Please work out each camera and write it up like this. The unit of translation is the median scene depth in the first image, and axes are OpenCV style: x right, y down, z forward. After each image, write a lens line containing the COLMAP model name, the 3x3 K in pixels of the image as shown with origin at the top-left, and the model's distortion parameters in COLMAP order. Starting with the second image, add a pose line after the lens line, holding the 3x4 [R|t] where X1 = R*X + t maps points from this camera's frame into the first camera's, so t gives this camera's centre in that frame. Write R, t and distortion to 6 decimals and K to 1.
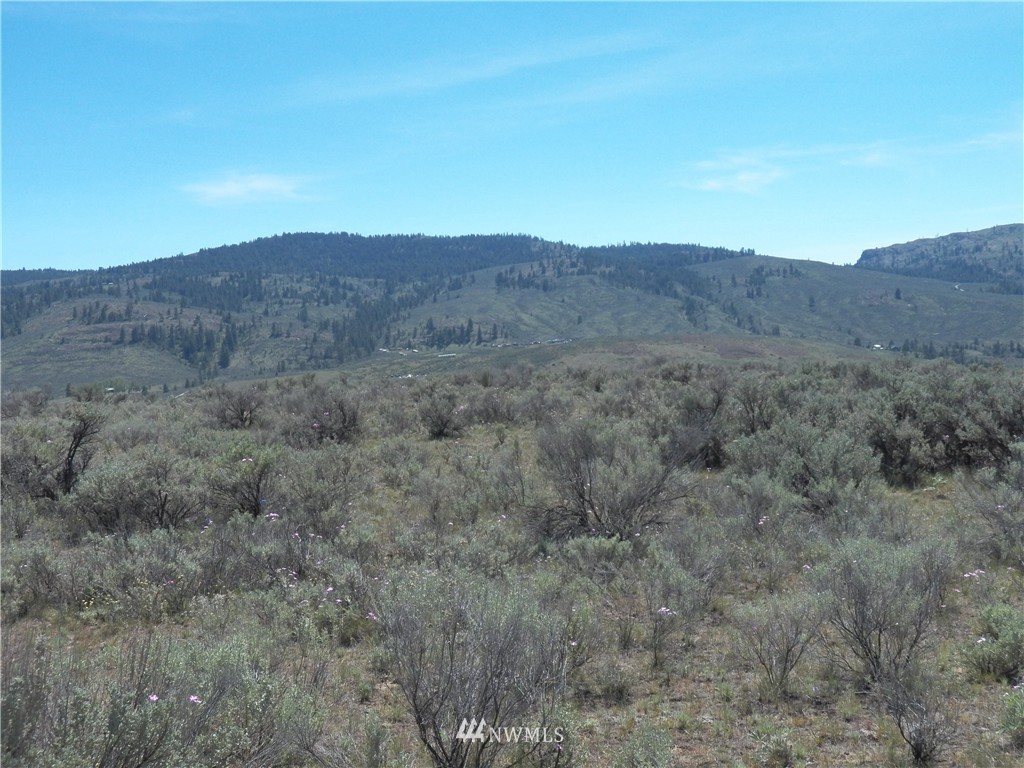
lens RADIAL K [[1185.3, 0, 519.5], [0, 1185.3, 376.6], [0, 0, 1]] dist [-0.079914, 0.000000]
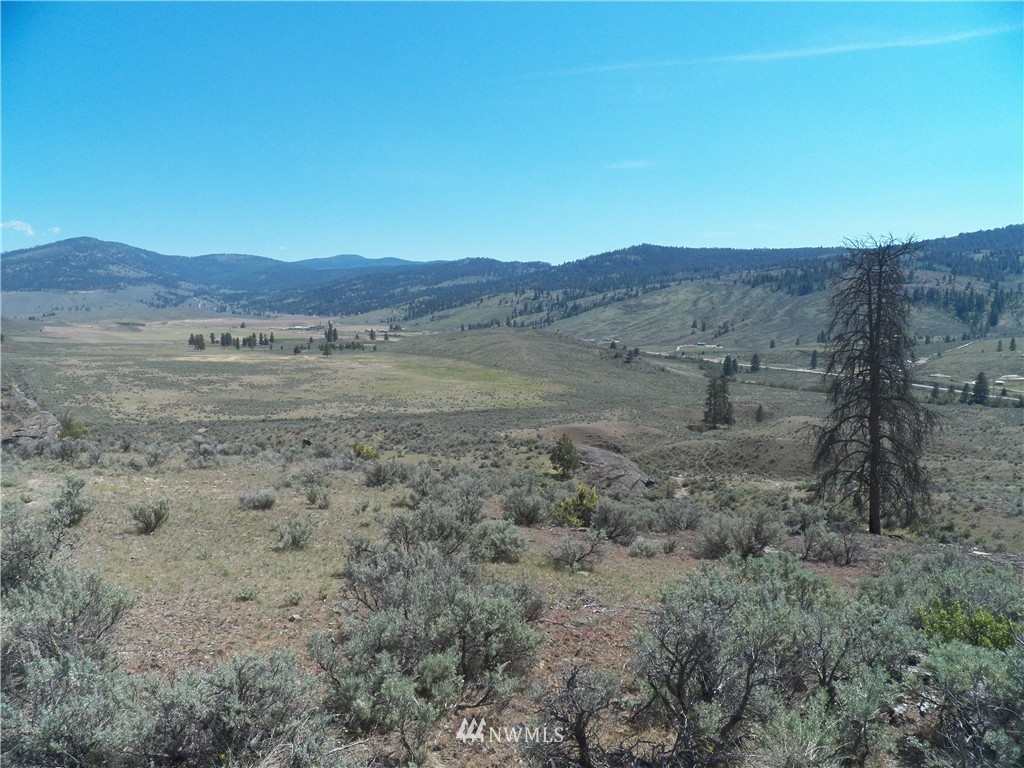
lens RADIAL K [[838.9, 0, 518.9], [0, 838.9, 379.6], [0, 0, 1]] dist [-0.143609, 0.103921]
pose [[0.736546, 0.108778, -0.667583, -0.038208], [-0.066507, 0.993848, 0.088563, 0.003949], [0.673109, -0.020832, 0.739249, 0.058987]]
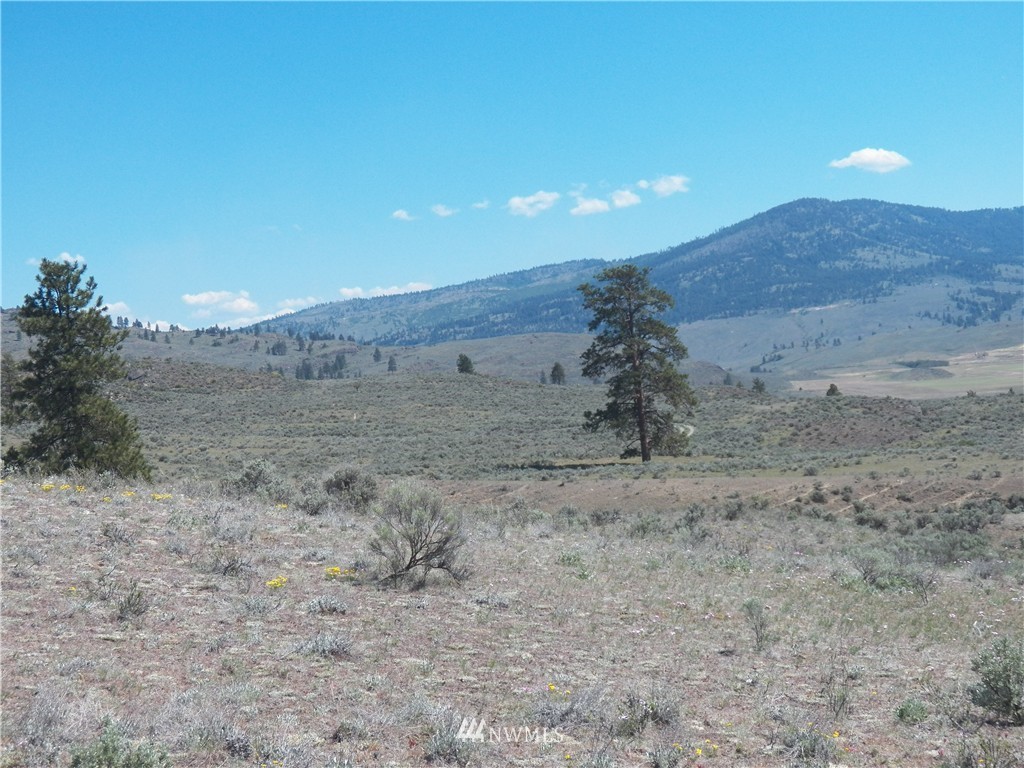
lens RADIAL K [[1891.9, 0, 511.7], [0, 1891.9, 385.4], [0, 0, 1]] dist [0.012463, 0.000000]
pose [[0.190189, 0.037221, -0.981042, 0.140530], [0.061135, 0.996893, 0.049674, -0.009461], [0.979842, -0.069423, 0.187323, -0.035187]]
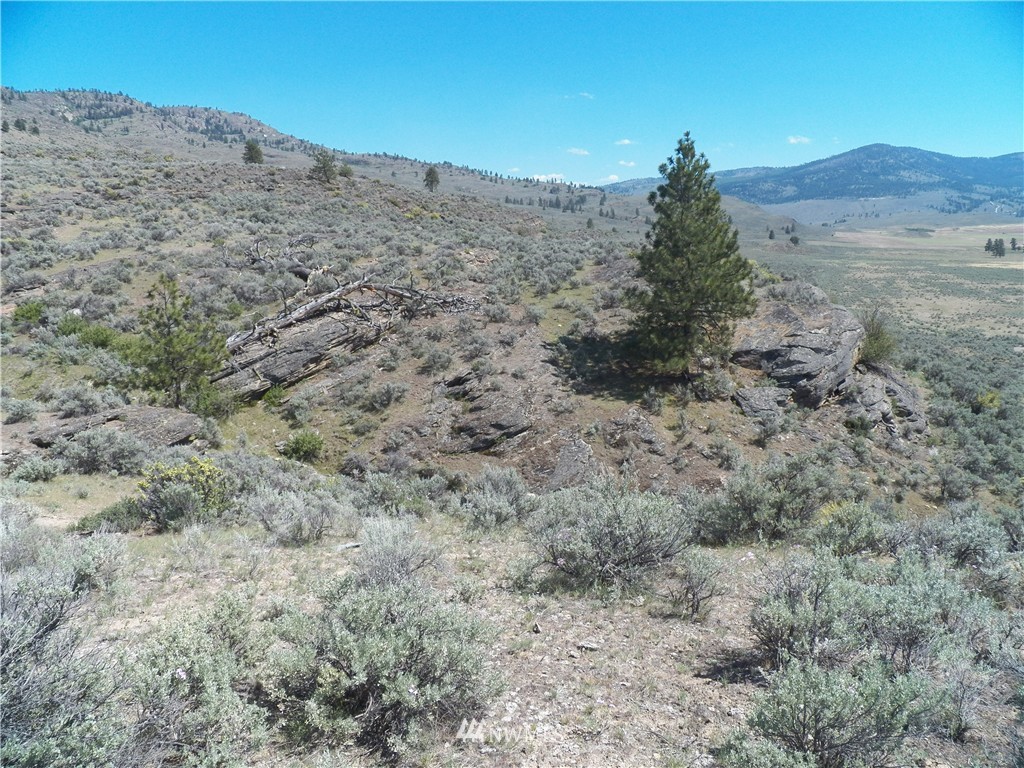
lens RADIAL K [[838.9, 0, 512.7], [0, 838.9, 380.7], [0, 0, 1]] dist [-0.143609, 0.103921]
pose [[-0.068432, 0.232752, -0.970125, -0.053539], [-0.001712, 0.972376, 0.233413, 0.006488], [0.997654, 0.017633, -0.066144, 0.063618]]
